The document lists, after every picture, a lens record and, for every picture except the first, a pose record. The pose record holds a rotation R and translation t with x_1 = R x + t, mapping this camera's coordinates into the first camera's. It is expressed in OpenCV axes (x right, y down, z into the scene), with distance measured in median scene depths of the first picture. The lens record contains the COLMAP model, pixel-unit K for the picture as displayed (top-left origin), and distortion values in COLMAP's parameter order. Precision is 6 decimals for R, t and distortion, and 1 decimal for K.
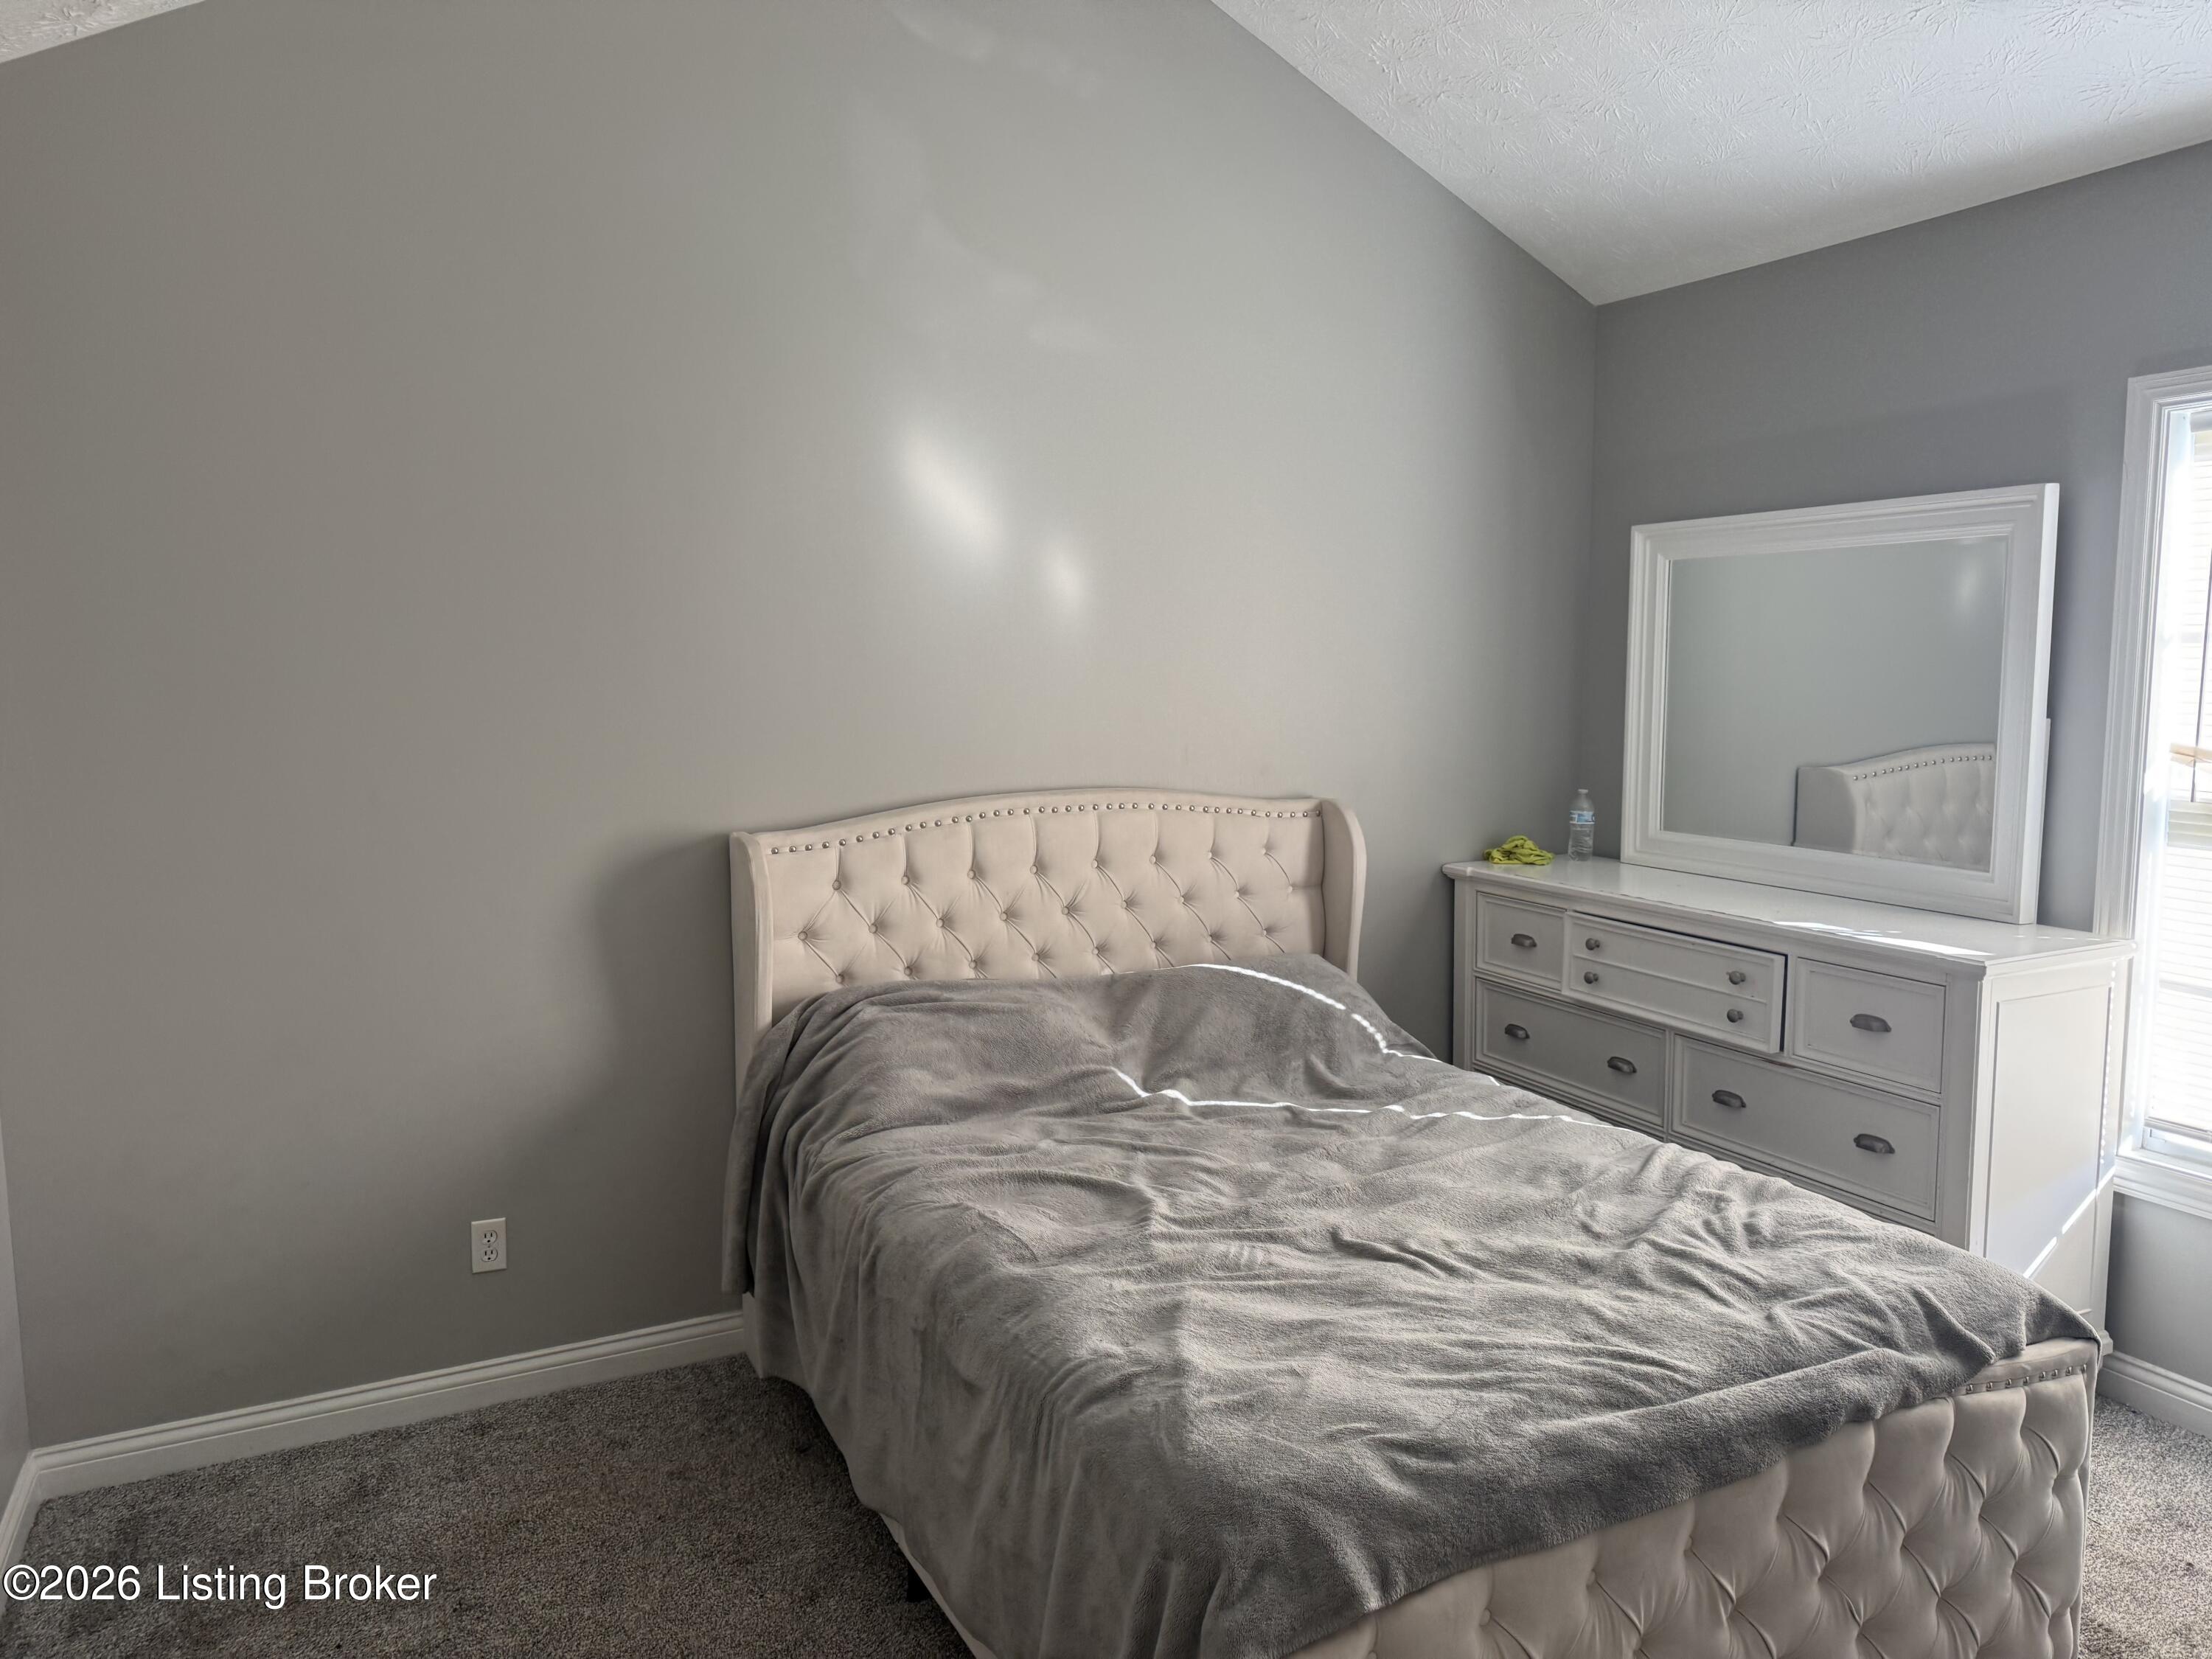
lens RADIAL K [[1557.1, 0, 1108.4], [0, 1557.1, 826.5], [0, 0, 1]] dist [0.032713, -0.100608]
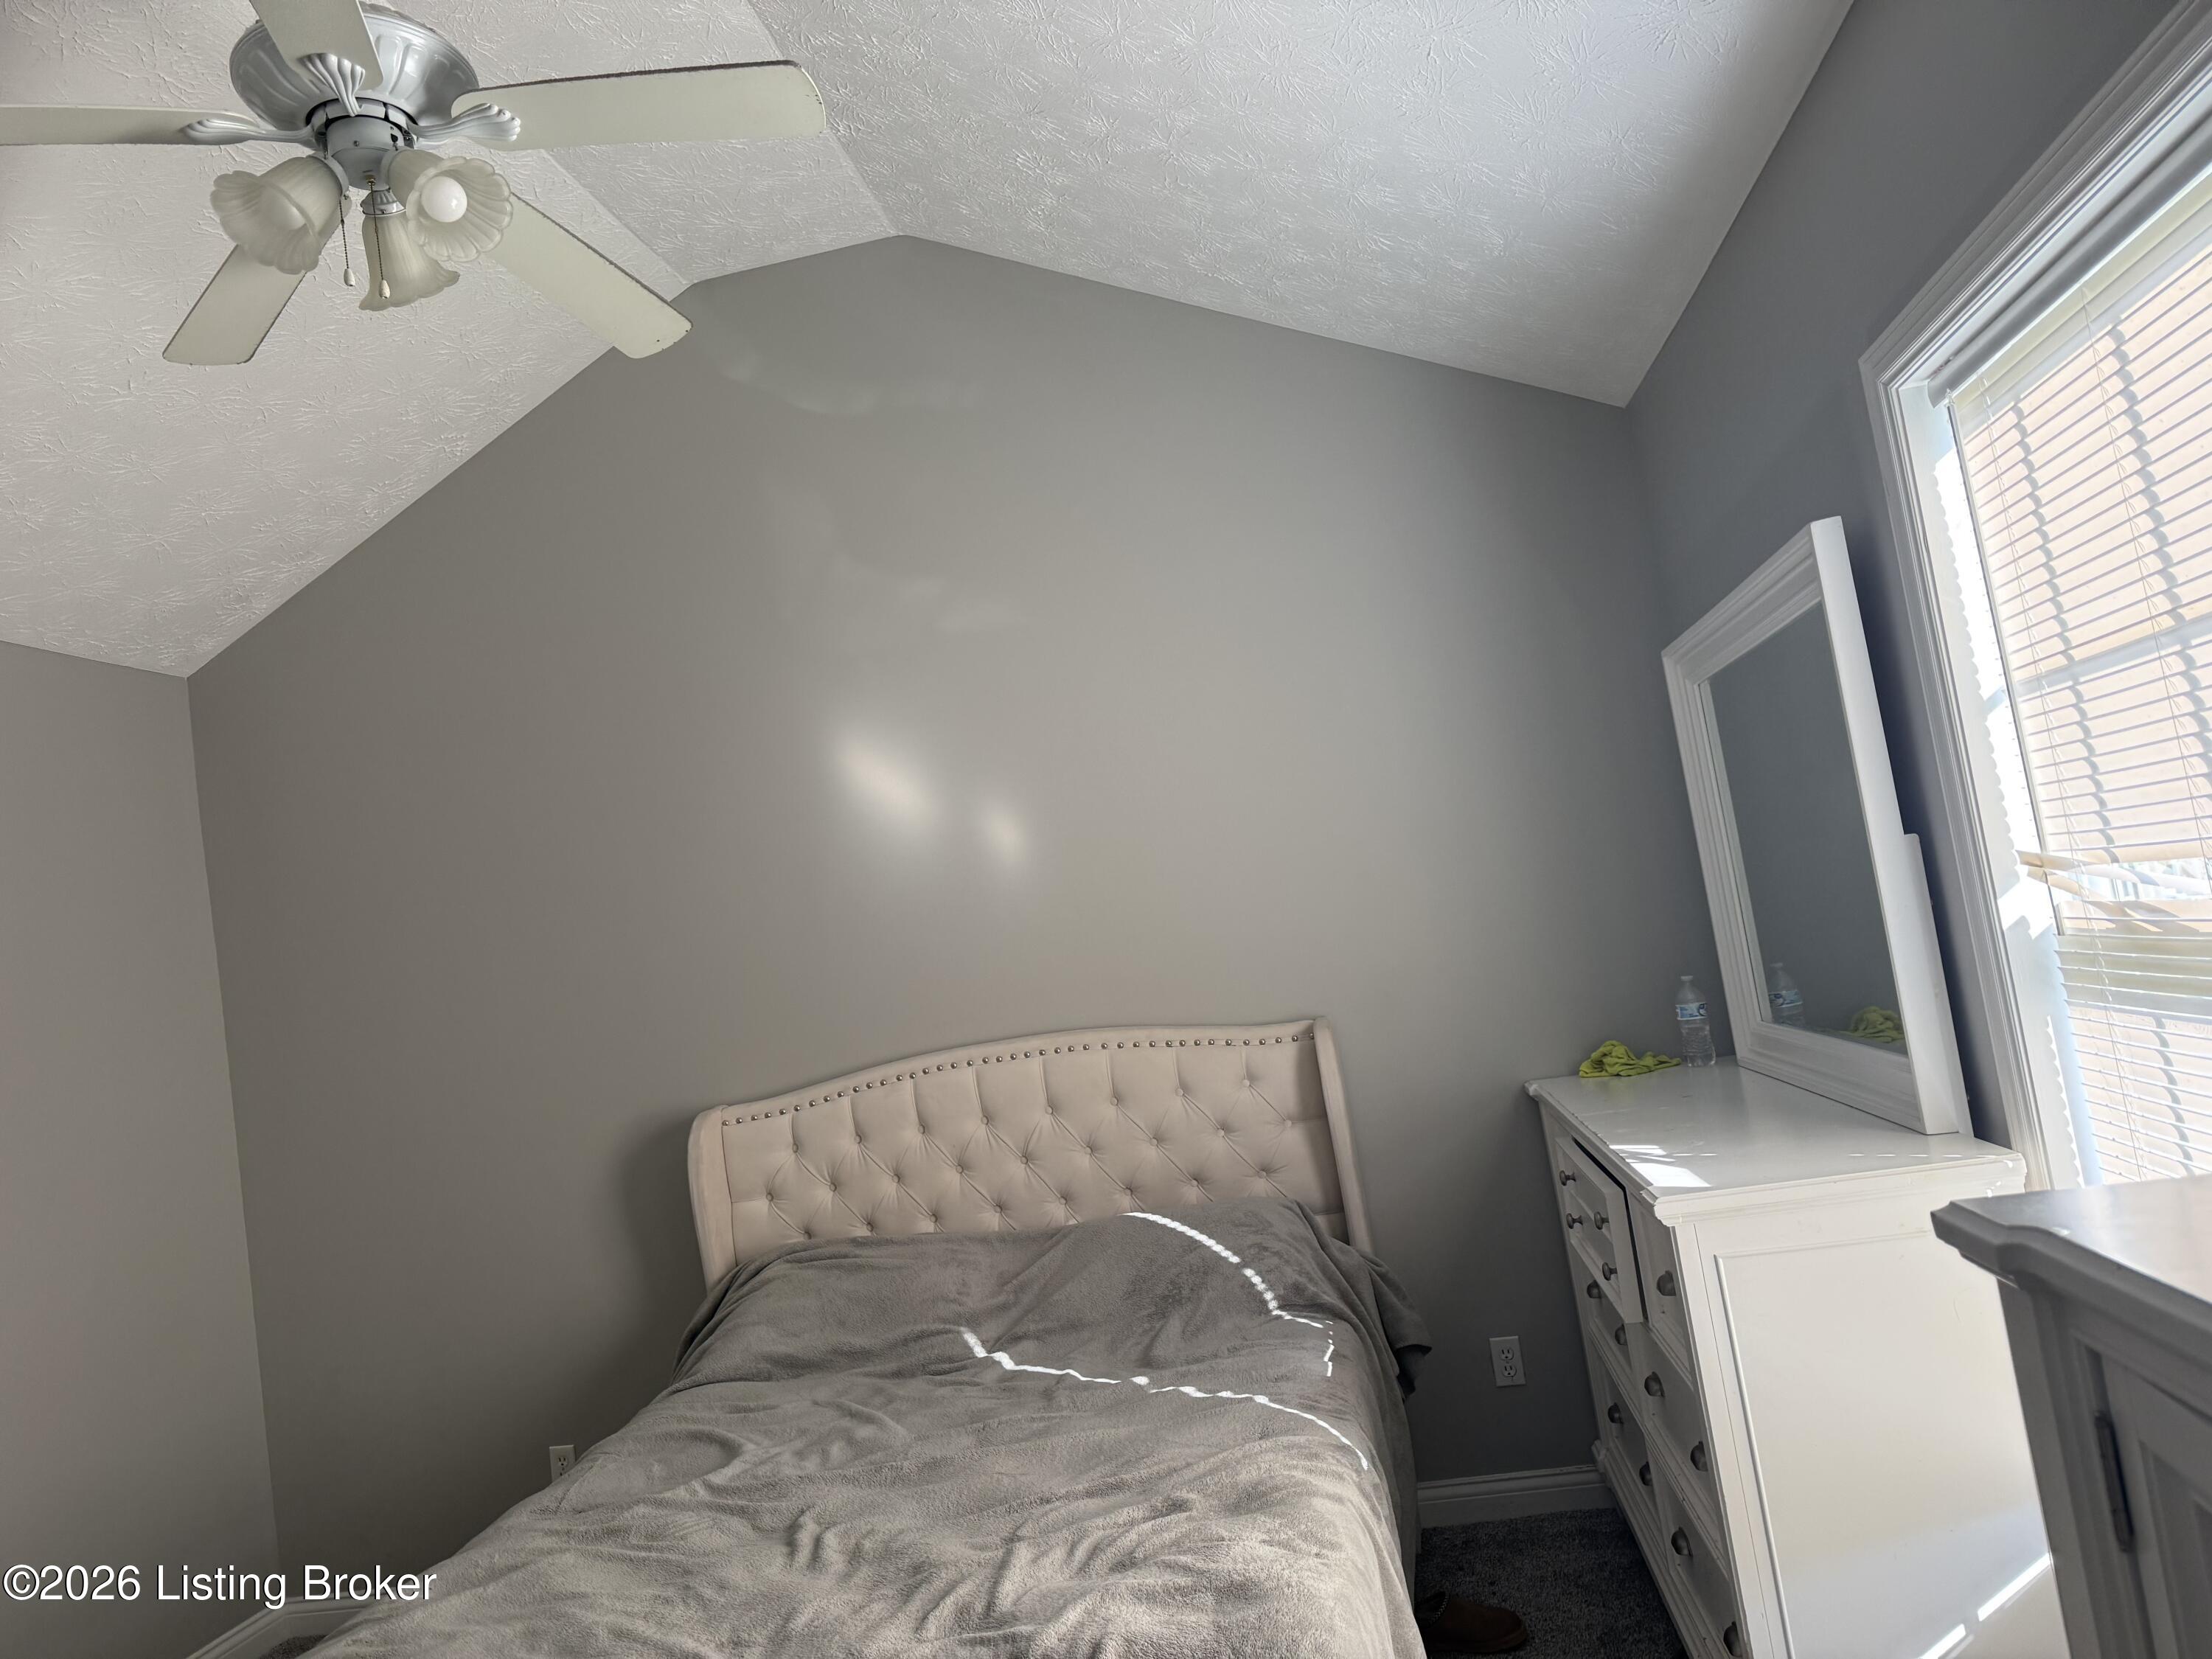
lens RADIAL K [[1591.4, 0, 1106.2], [0, 1591.4, 760.0], [0, 0, 1]] dist [0.130087, -0.203426]
pose [[0.803294, -0.181297, -0.567319, 0.701543], [0.076197, 0.975999, -0.204008, 0.018697], [0.590689, 0.120651, 0.797828, 0.186962]]
